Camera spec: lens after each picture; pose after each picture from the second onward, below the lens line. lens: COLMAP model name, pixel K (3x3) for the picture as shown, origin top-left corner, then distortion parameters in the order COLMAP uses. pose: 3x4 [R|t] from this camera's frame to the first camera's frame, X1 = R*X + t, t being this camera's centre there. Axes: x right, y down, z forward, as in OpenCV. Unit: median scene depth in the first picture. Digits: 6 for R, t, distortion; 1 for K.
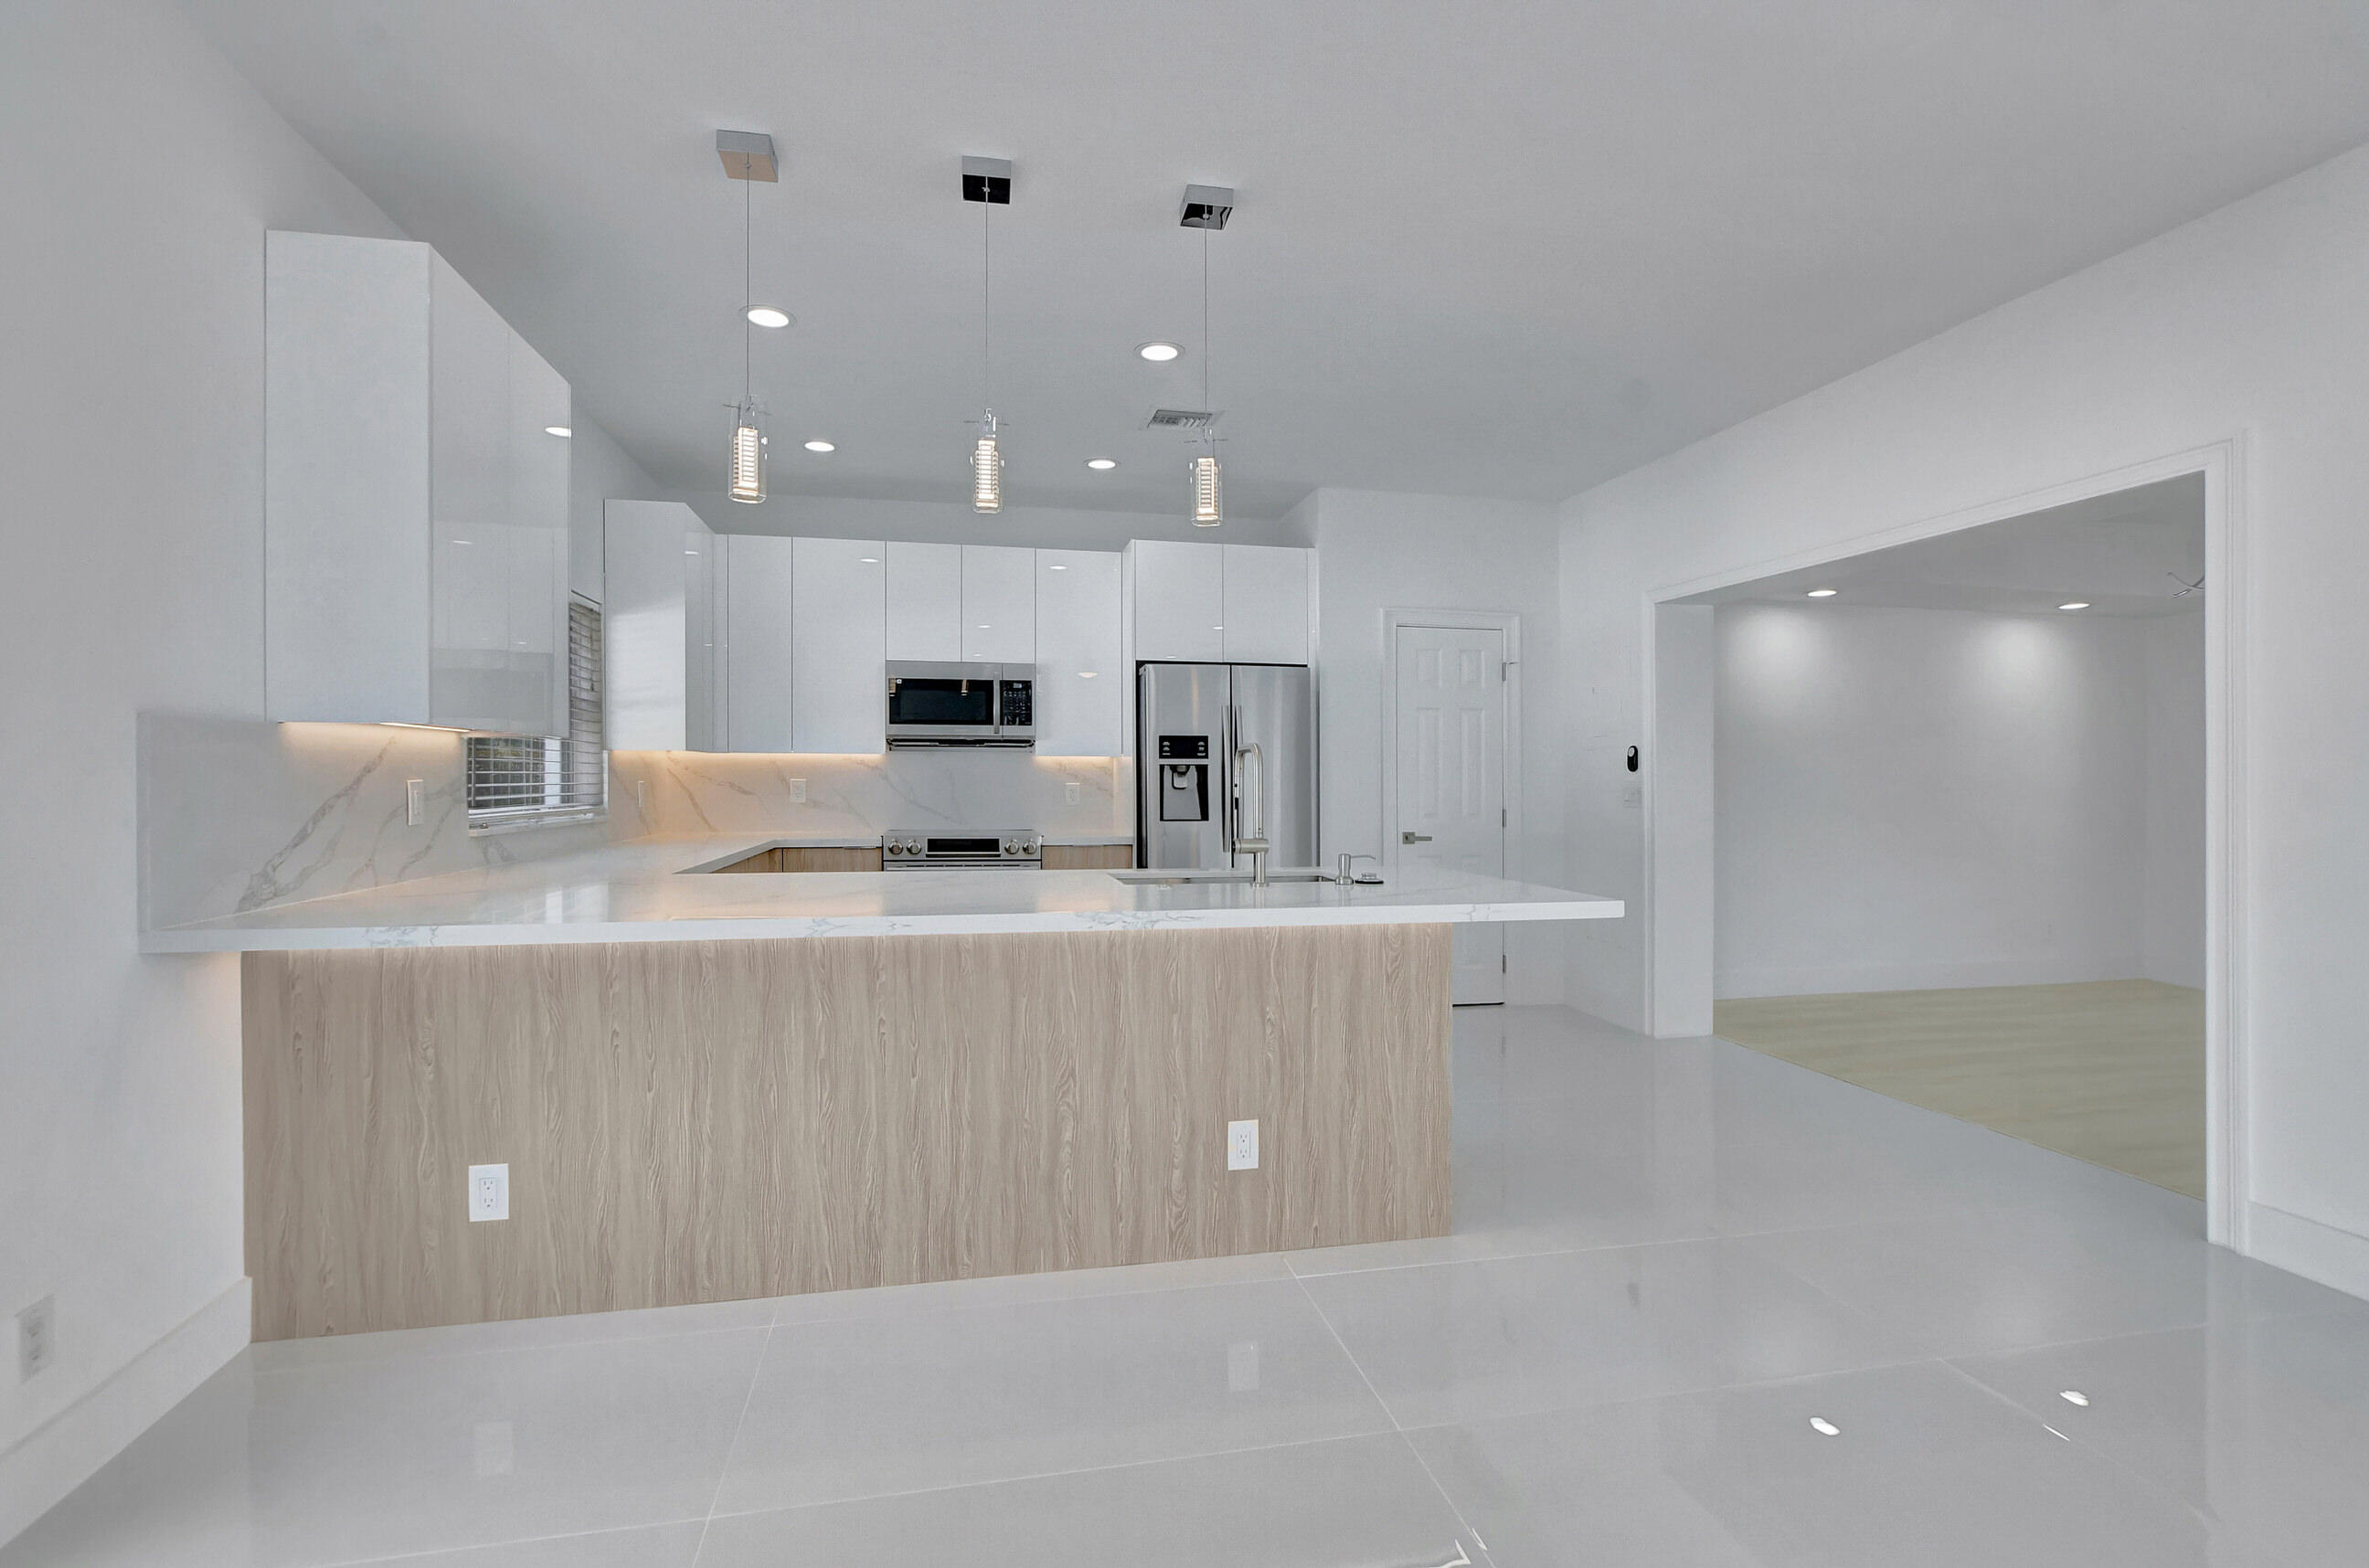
lens RADIAL K [[1083.2, 0, 1180.6], [0, 1083.2, 772.8], [0, 0, 1]] dist [-0.001303, -0.000253]
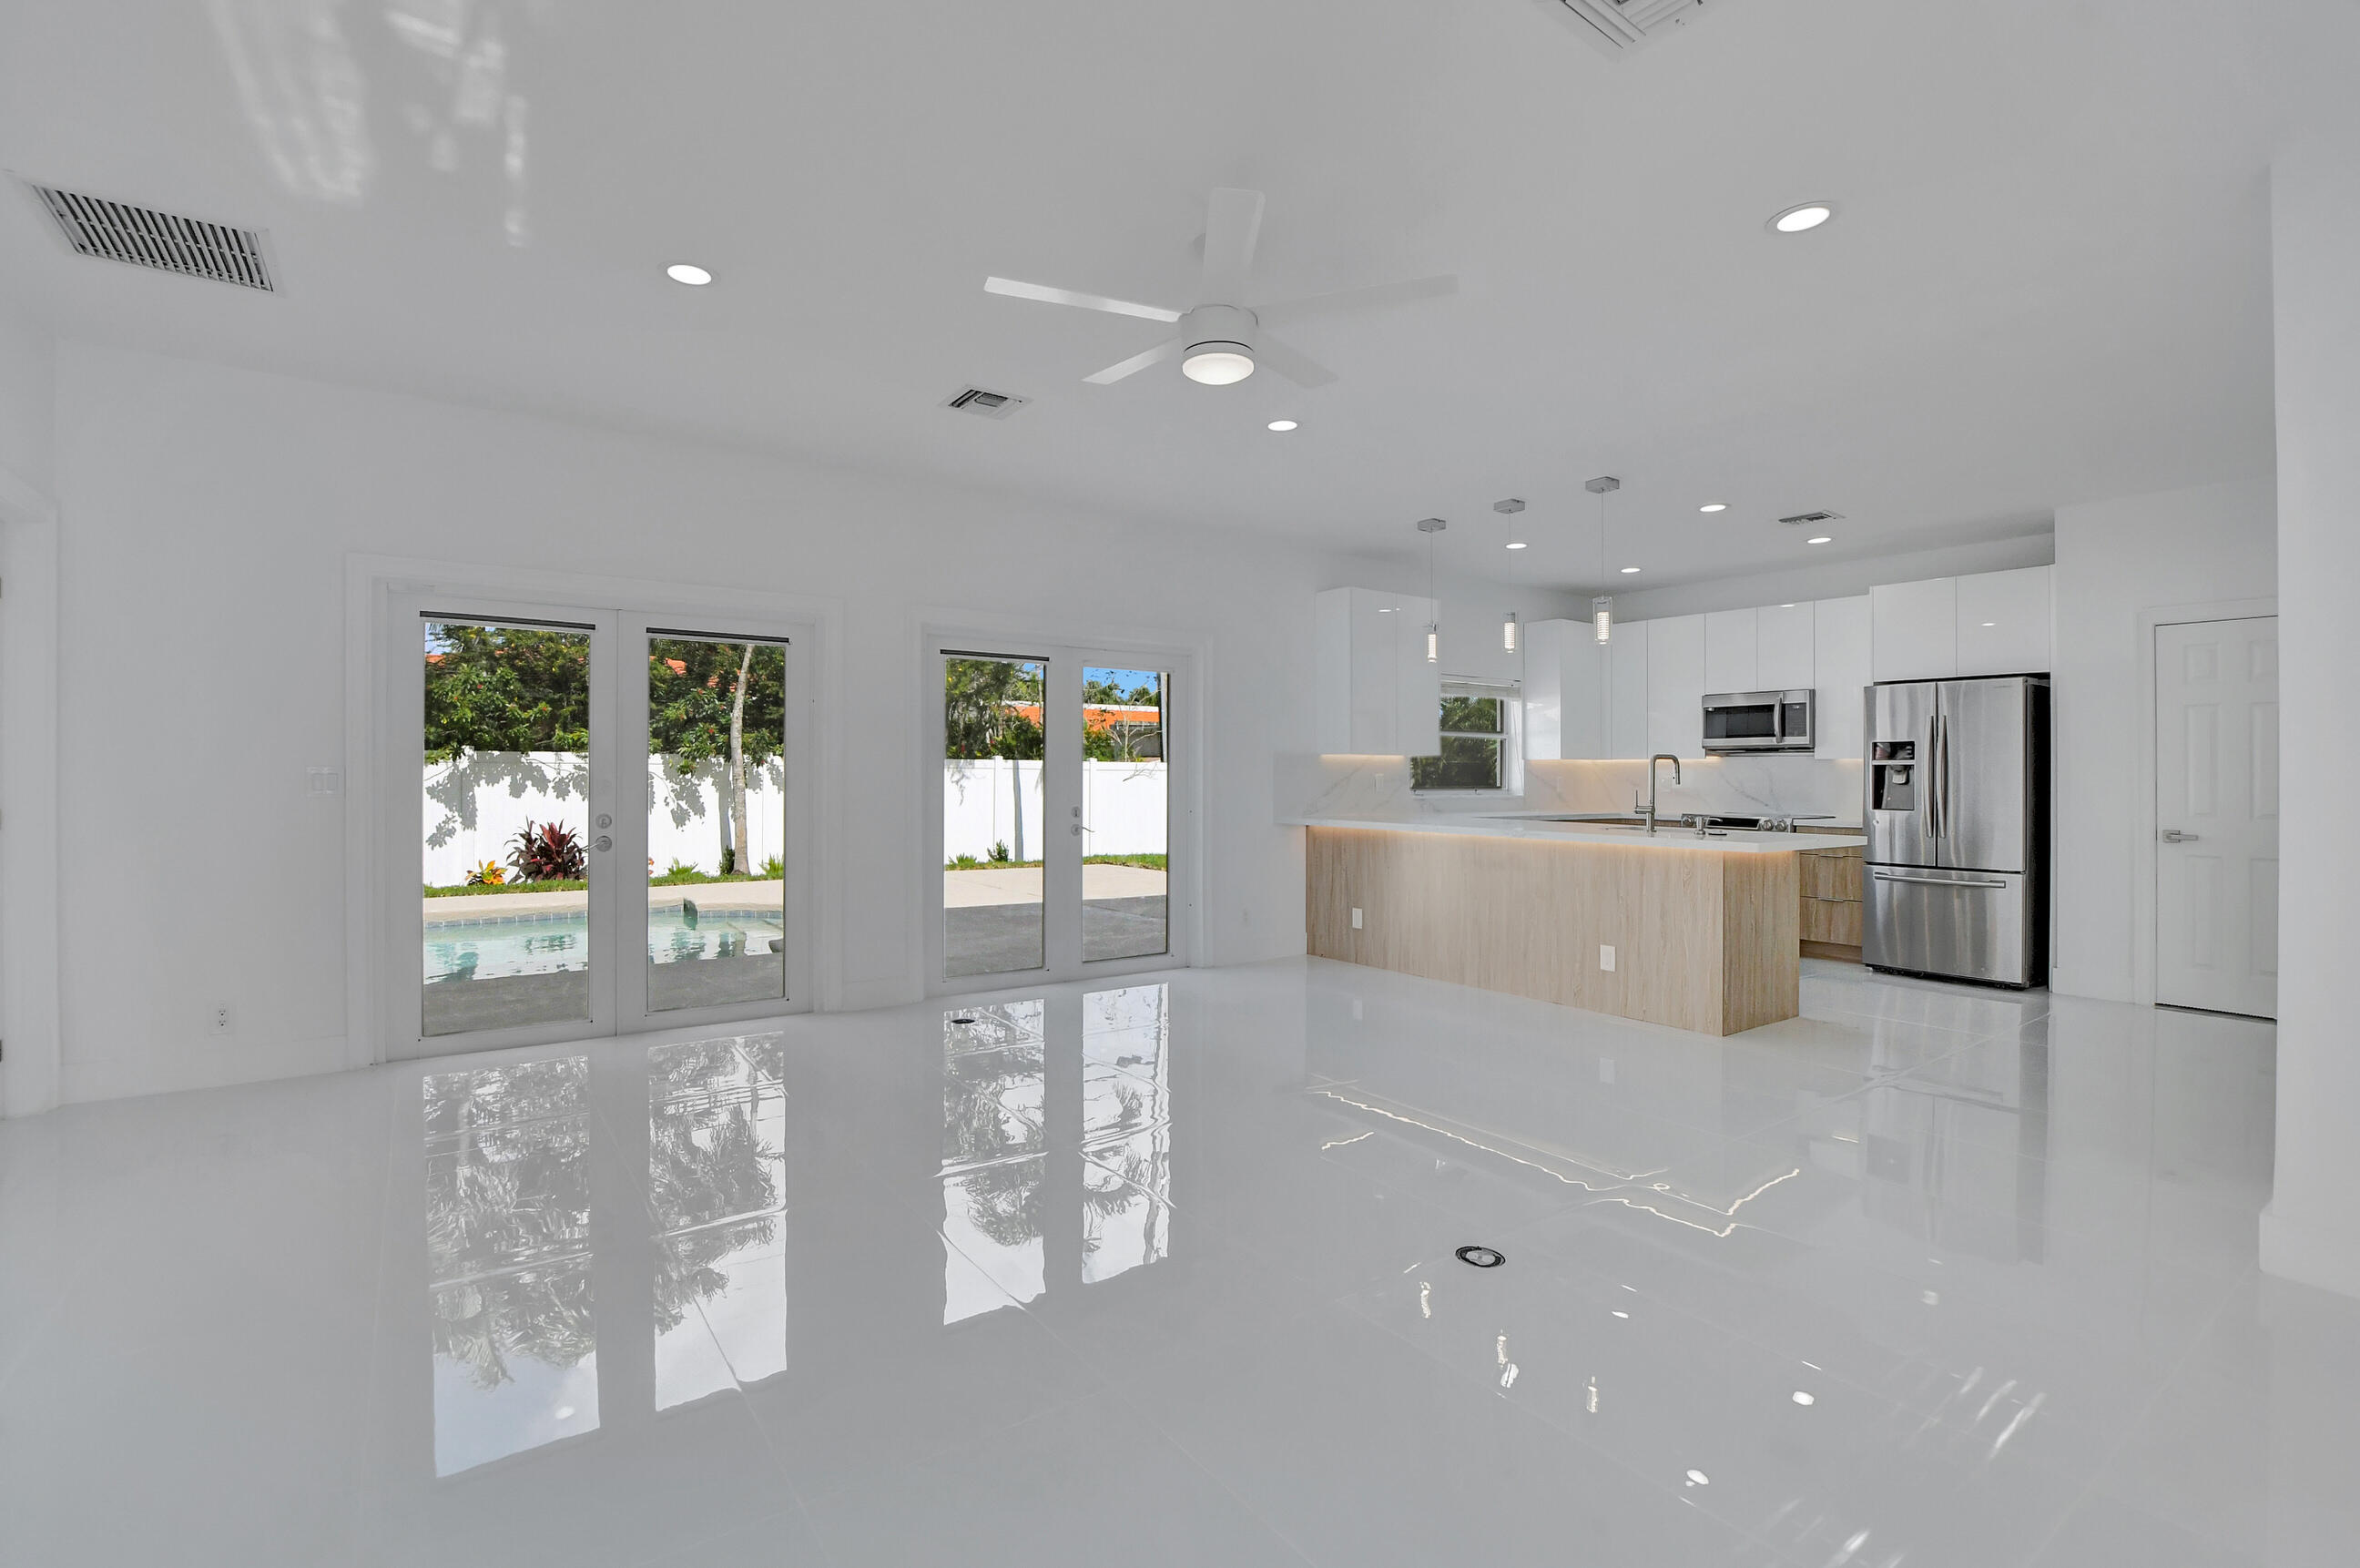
lens RADIAL K [[1079.2, 0, 1176.1], [0, 1079.2, 772.9], [0, 0, 1]] dist [-0.001303, -0.000253]
pose [[0.417694, -0.001671, -0.908586, 0.796025], [0.001007, 0.999999, -0.001376, 0.003771], [0.908587, -0.000340, 0.417695, -0.282676]]
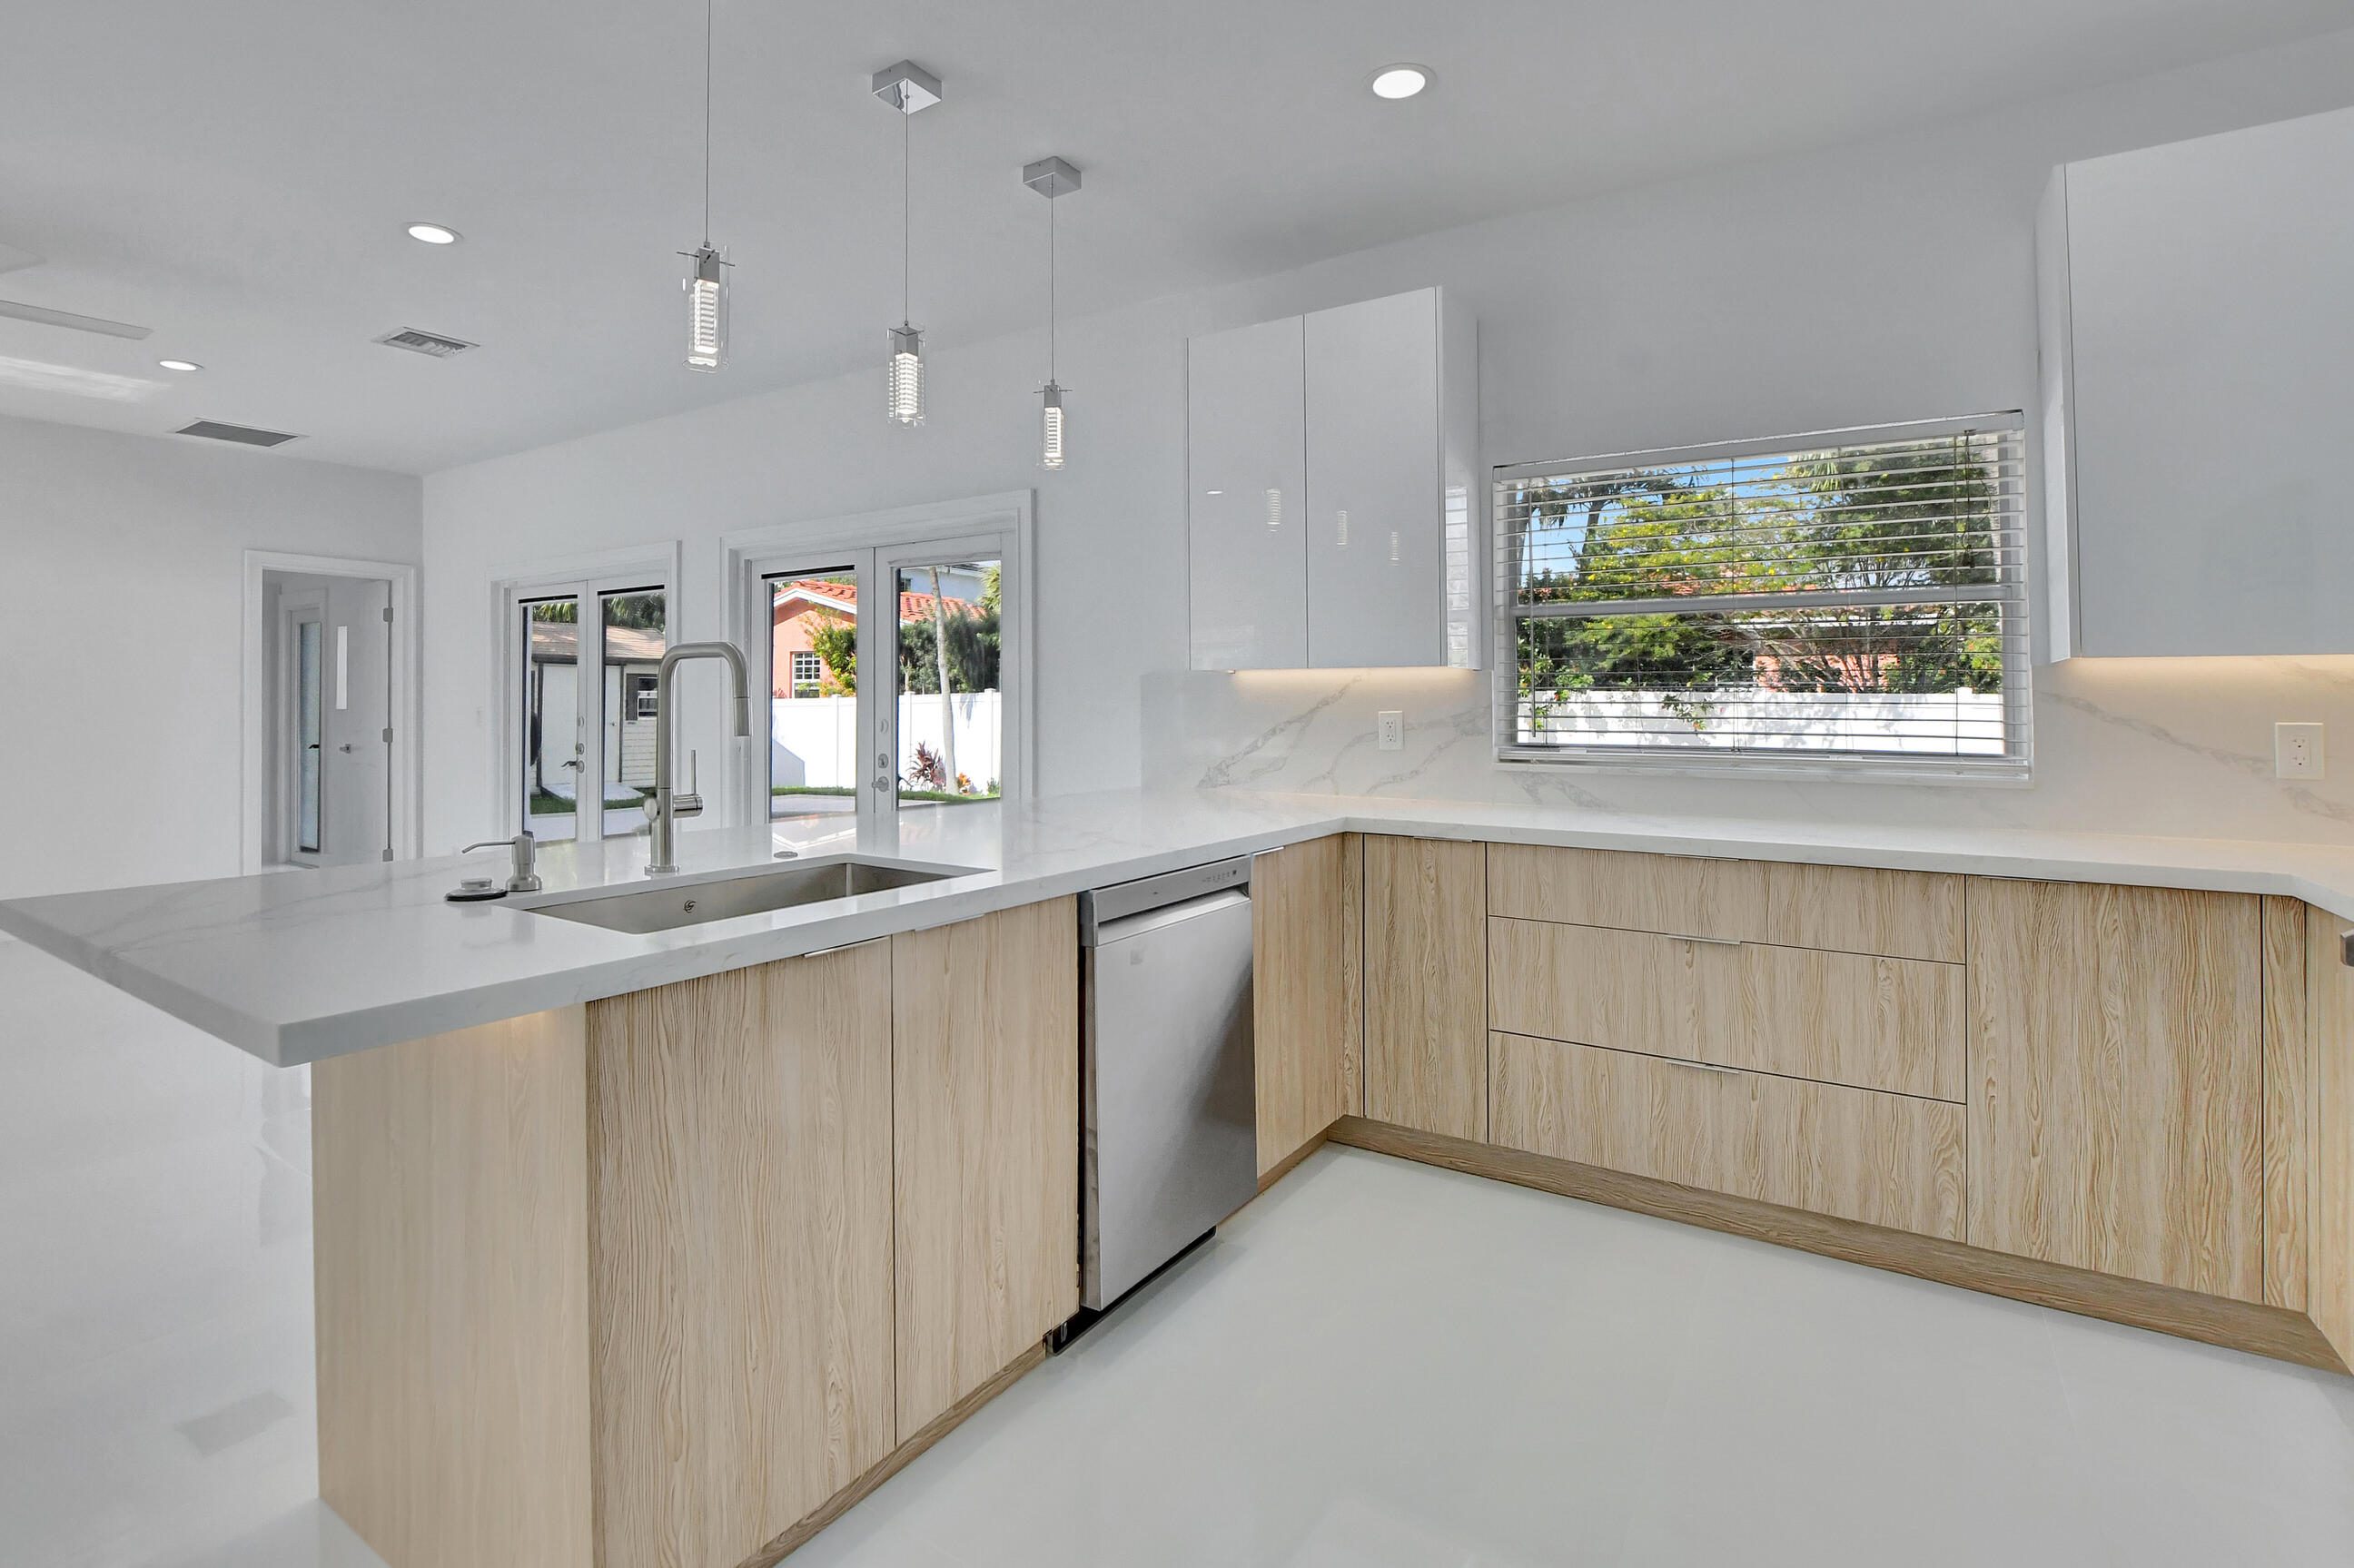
lens RADIAL K [[1133.3, 0, 1114.5], [0, 1133.3, 709.6], [0, 0, 1]] dist [-0.002194, 0.000278]
pose [[-0.723165, -0.006823, -0.690641, 0.193543], [-0.004249, 0.999976, -0.005430, 0.007269], [0.690662, -0.000992, -0.723177, 0.953449]]
